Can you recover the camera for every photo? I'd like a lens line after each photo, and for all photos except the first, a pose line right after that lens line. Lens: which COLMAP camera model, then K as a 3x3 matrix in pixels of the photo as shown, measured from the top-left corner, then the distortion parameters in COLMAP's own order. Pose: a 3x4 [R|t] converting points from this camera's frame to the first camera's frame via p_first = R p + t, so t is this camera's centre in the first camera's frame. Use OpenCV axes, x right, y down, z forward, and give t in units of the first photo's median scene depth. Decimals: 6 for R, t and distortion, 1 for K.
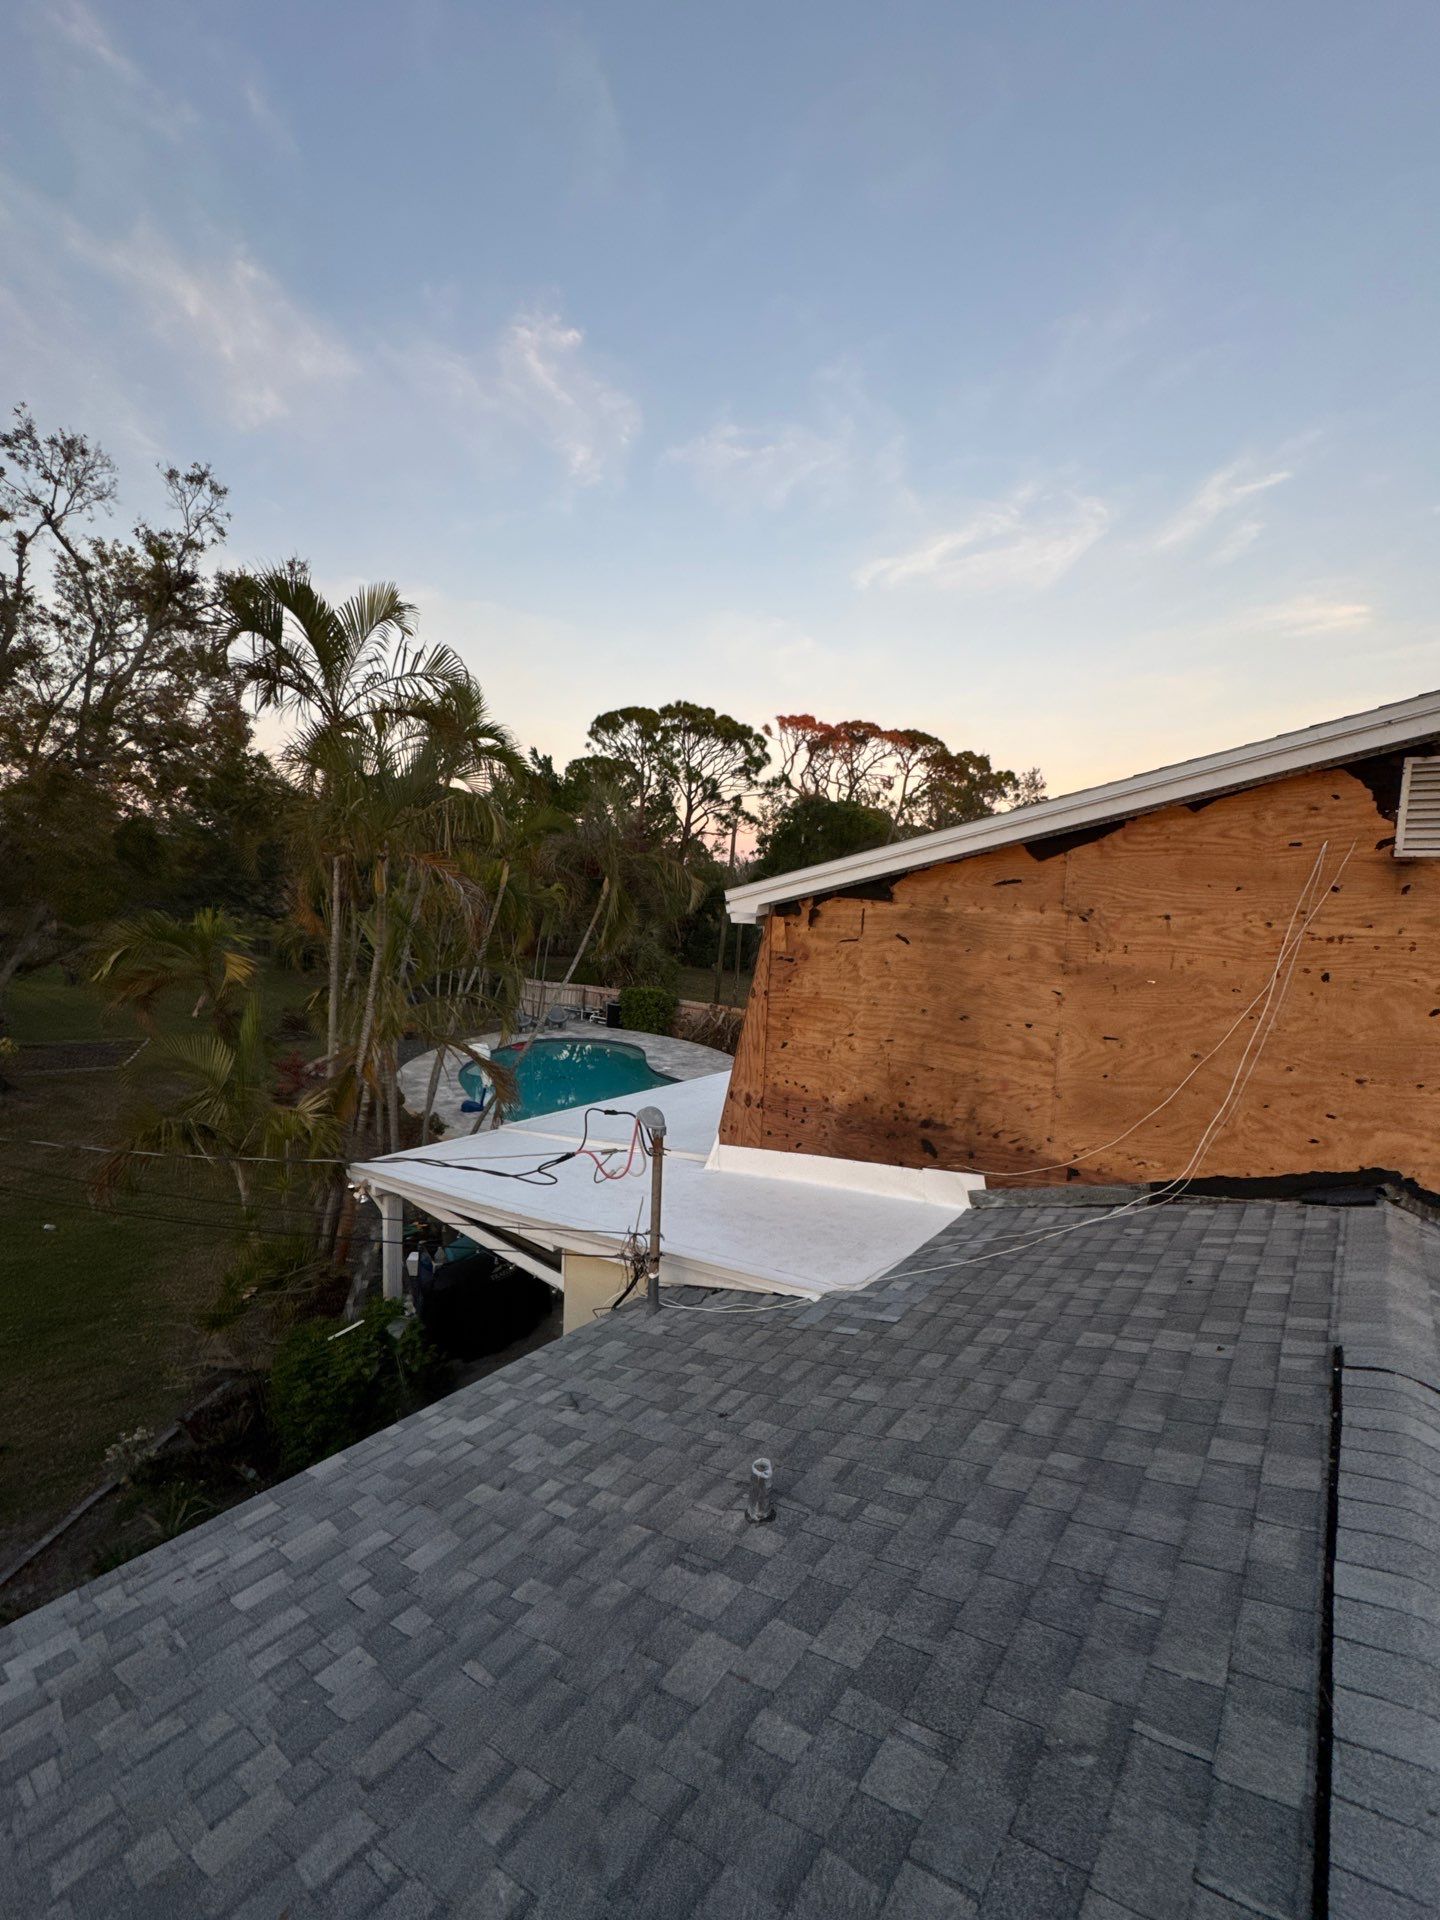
lens RADIAL K [[768.4, 0, 718.8], [0, 768.4, 954.2], [0, 0, 1]] dist [-0.000254, -0.000520]
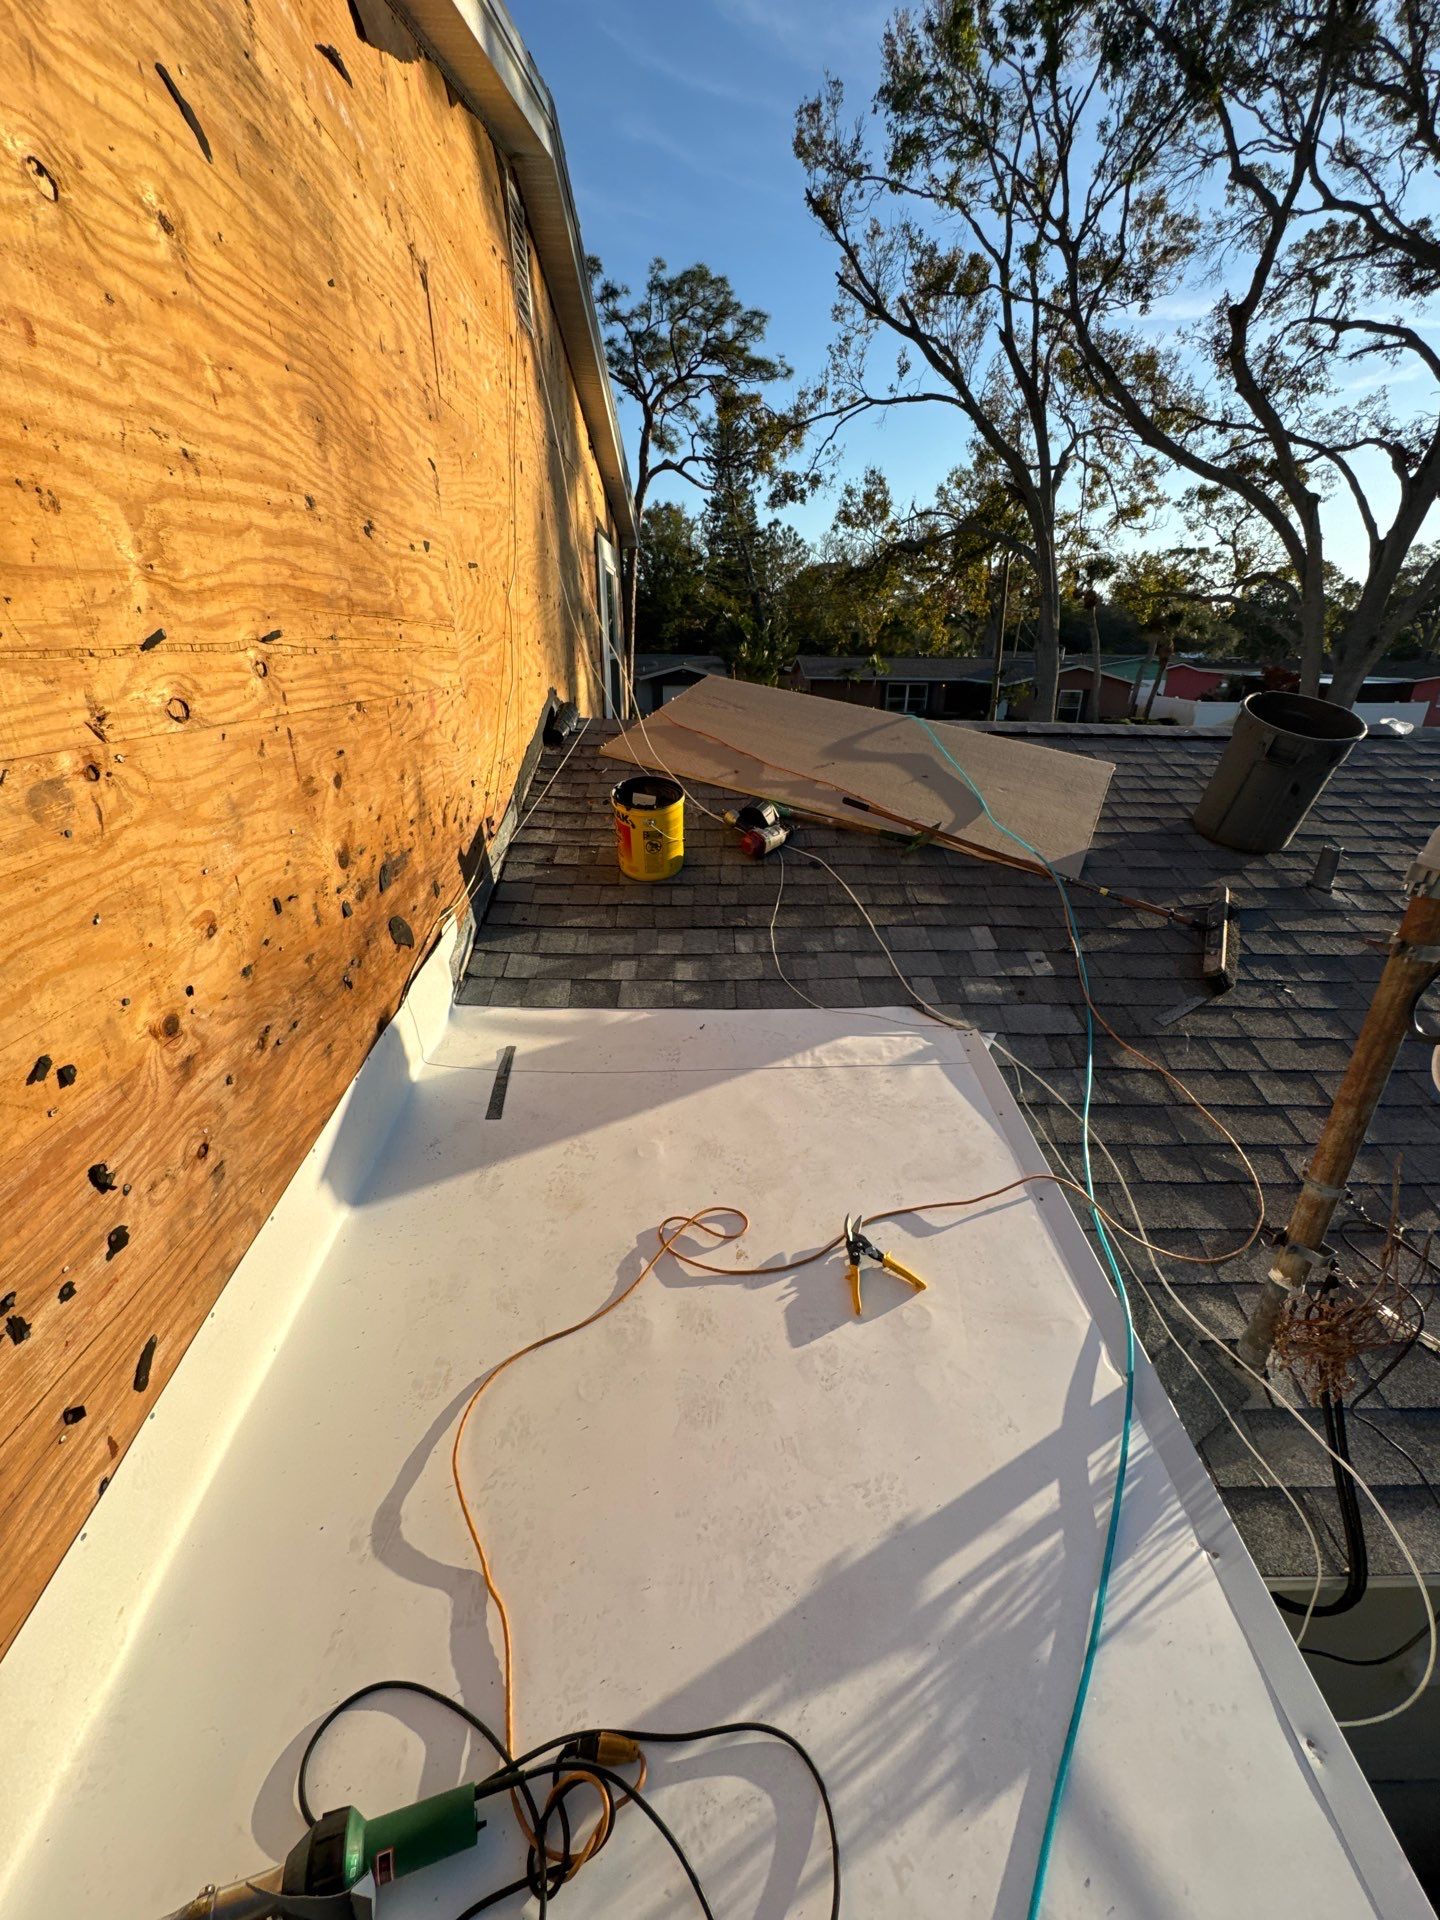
lens RADIAL K [[763.7, 0, 718.2], [0, 763.7, 960.3], [0, 0, 1]] dist [0.000110, -0.000630]
pose [[-0.657127, -0.332411, 0.676526, -0.016702], [0.021892, 0.888716, 0.457935, 0.019958], [-0.753462, 0.315732, -0.576722, 0.223948]]
